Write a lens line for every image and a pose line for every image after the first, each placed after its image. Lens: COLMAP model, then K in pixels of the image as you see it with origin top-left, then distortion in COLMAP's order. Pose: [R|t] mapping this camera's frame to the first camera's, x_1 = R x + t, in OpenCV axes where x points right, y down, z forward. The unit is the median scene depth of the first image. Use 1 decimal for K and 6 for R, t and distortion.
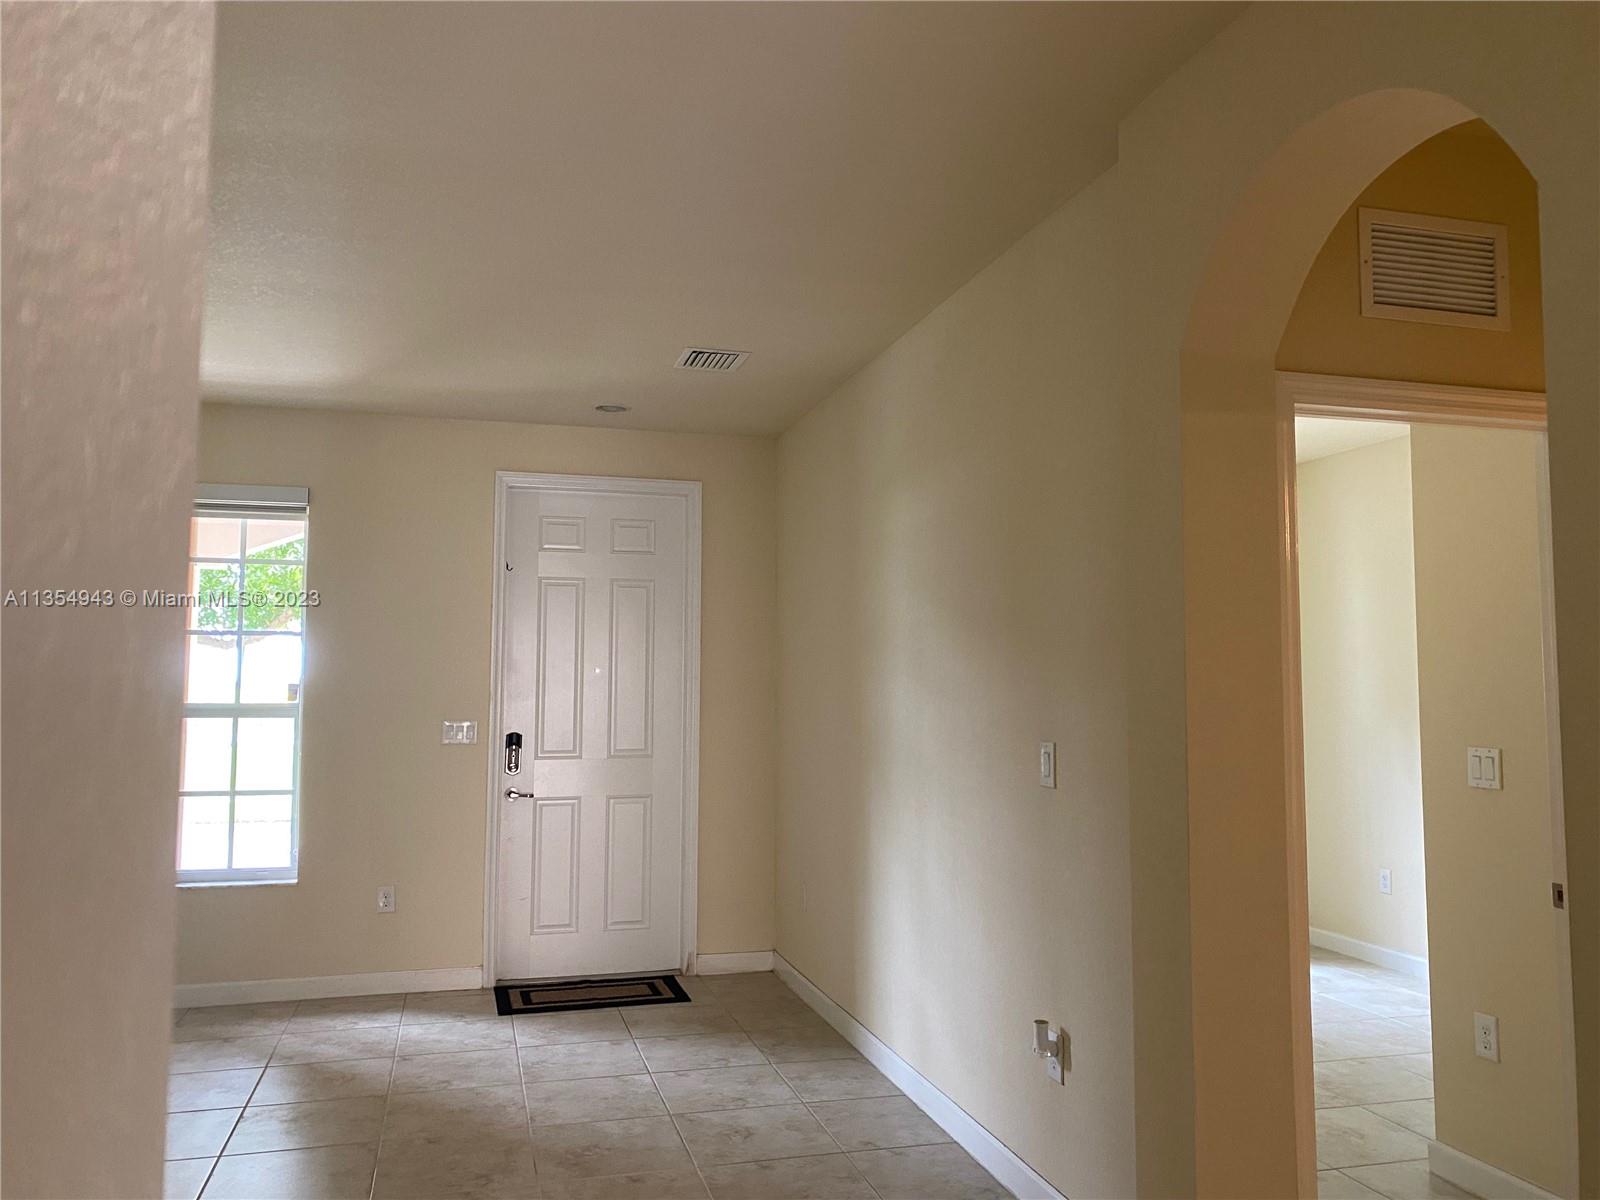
lens RADIAL K [[1209.7, 0, 796.7], [0, 1209.7, 604.2], [0, 0, 1]] dist [0.008557, -0.006706]
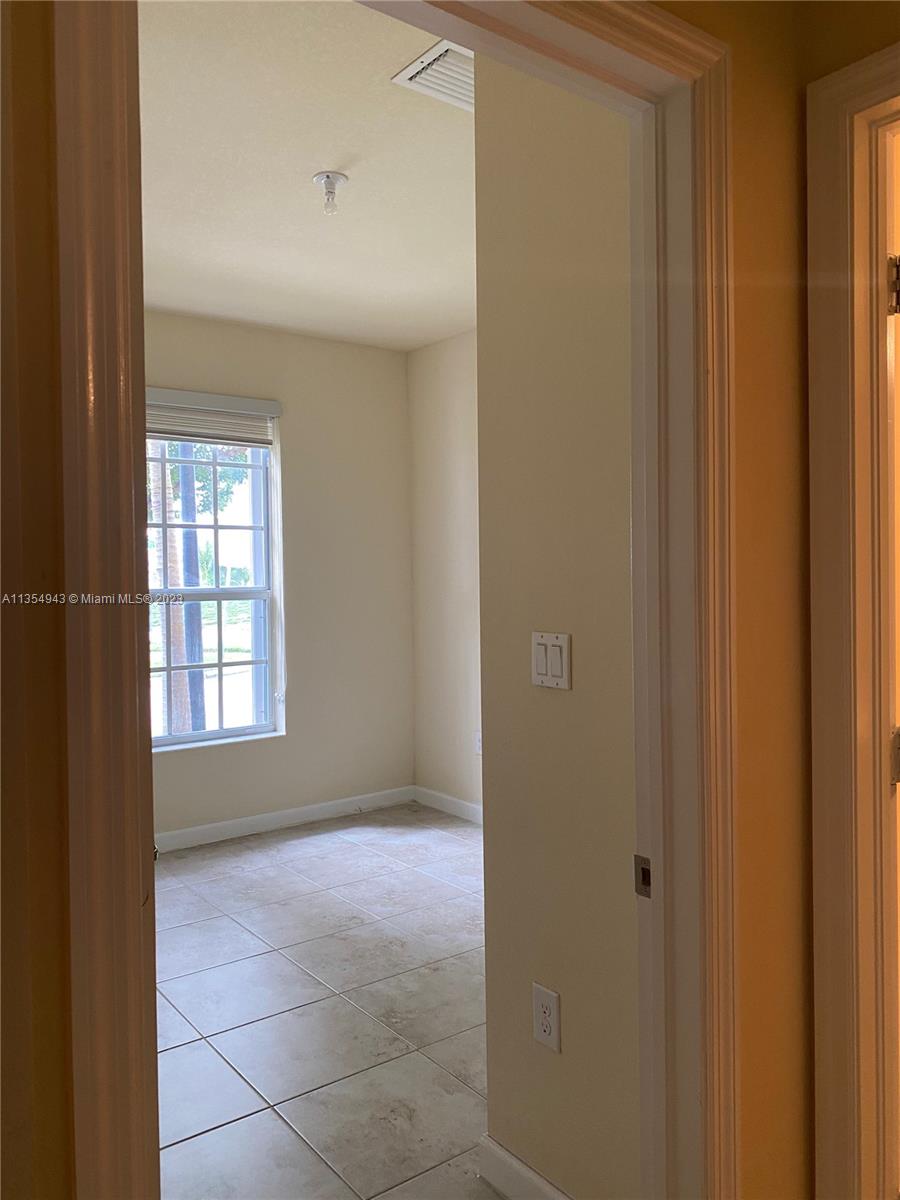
lens RADIAL K [[907.3, 0, 450.0], [0, 907.3, 599.1], [0, 0, 1]] dist [0.008557, -0.006706]
pose [[0.929913, -0.025942, 0.366864, 0.327111], [-0.010049, 0.995345, 0.095854, 0.050761], [-0.367643, -0.092823, 0.925323, 0.548356]]
